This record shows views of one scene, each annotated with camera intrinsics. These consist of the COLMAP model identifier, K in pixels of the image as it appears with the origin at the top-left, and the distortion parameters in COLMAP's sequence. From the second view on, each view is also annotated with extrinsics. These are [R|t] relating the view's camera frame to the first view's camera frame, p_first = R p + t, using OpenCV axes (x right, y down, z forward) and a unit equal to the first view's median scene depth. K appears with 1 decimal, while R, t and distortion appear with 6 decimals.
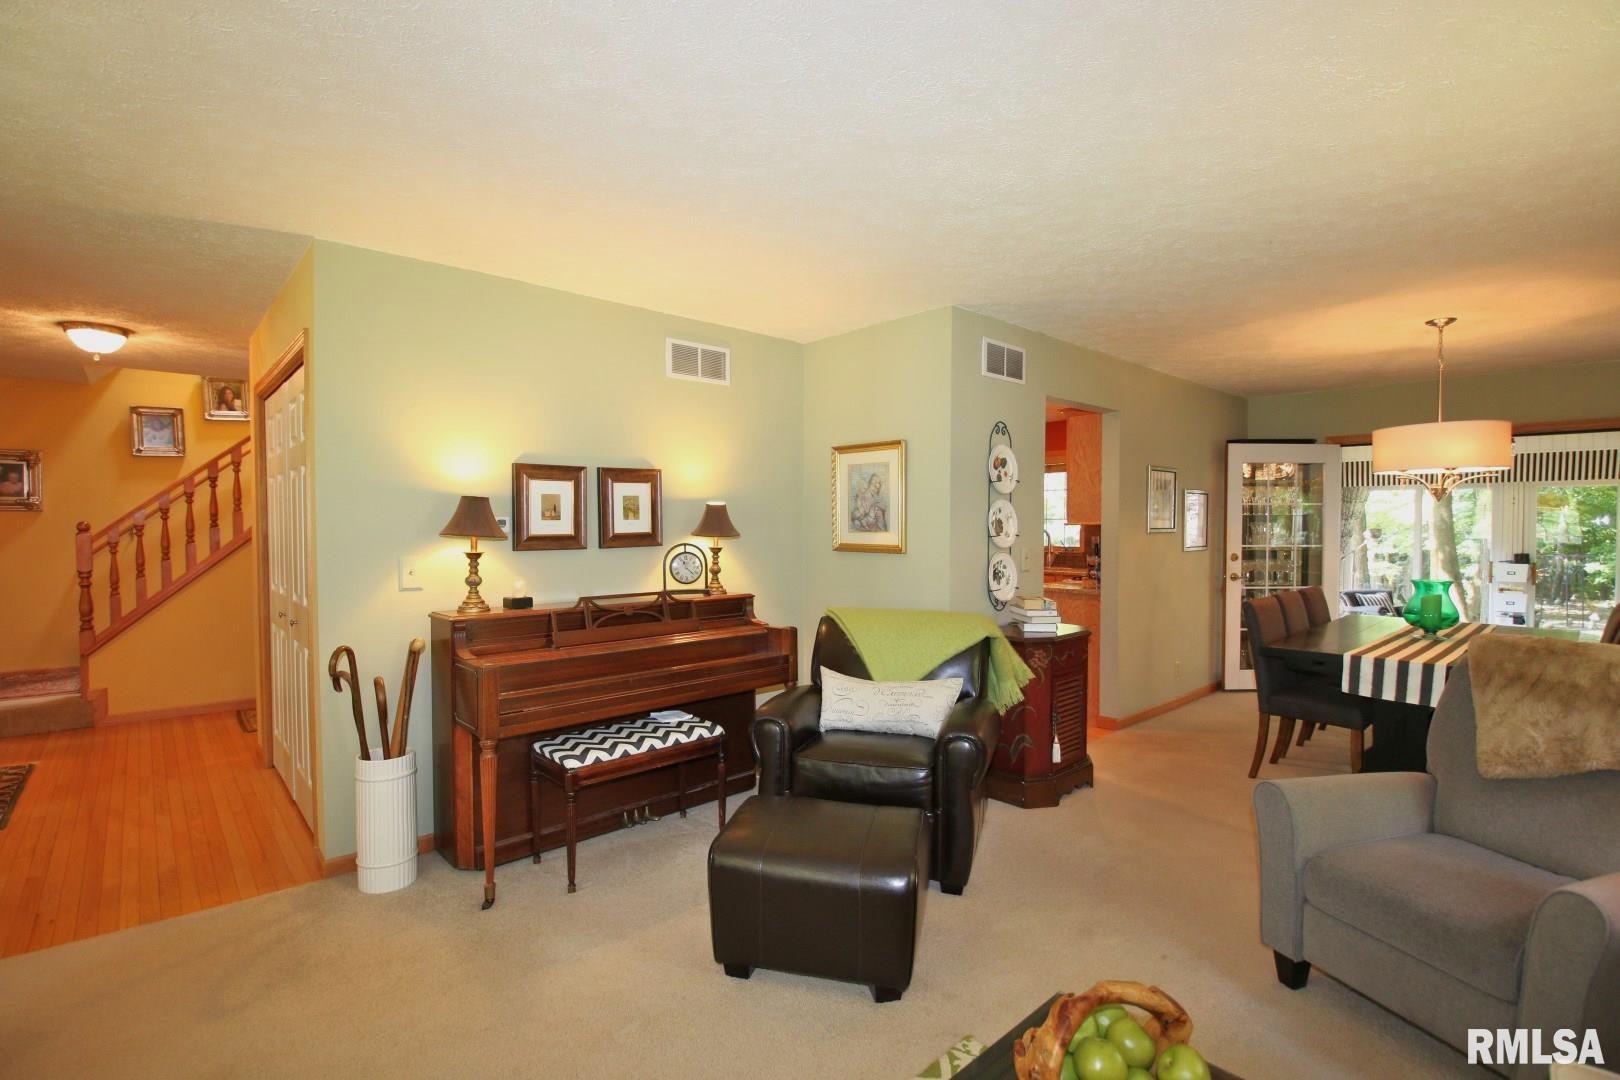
lens RADIAL K [[746.8, 0, 810.9], [0, 746.8, 546.8], [0, 0, 1]] dist [0.000562, -0.018728]
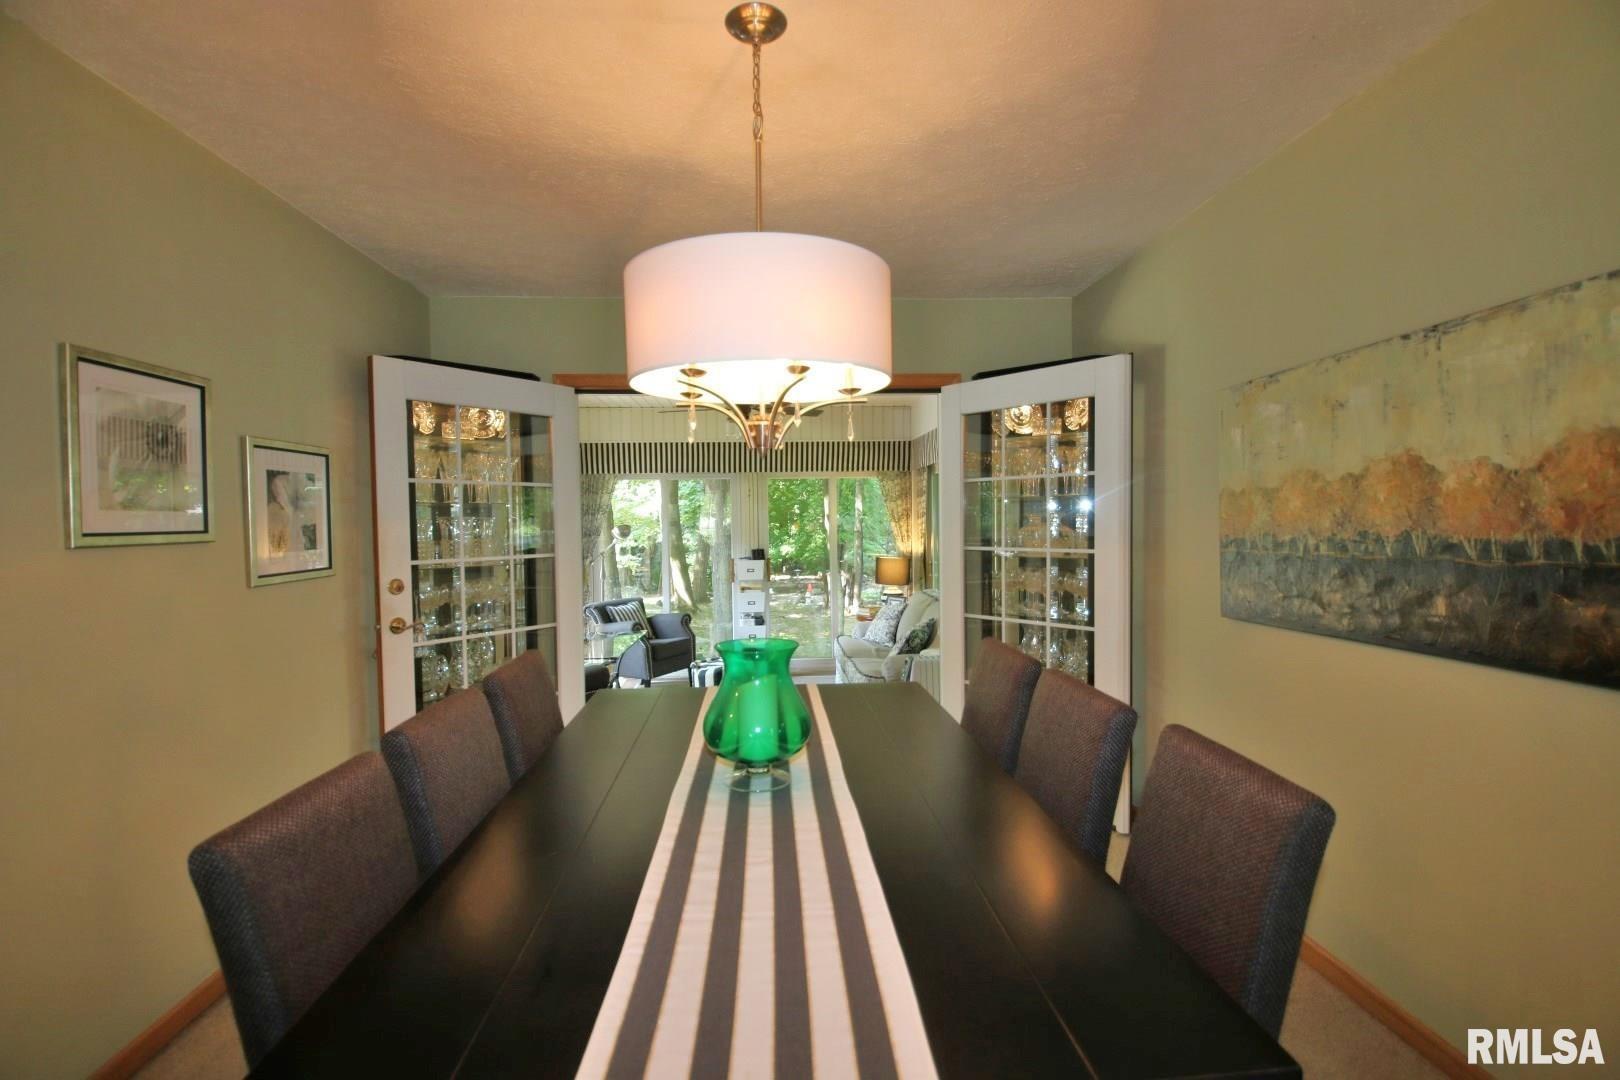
lens RADIAL K [[746.8, 0, 800.5], [0, 746.8, 543.5], [0, 0, 1]] dist [0.000562, -0.018728]
pose [[0.630499, -0.033267, 0.775477, 0.513676], [0.035780, 0.999265, 0.013776, -0.016810], [-0.775365, 0.019060, 0.631226, 0.693897]]
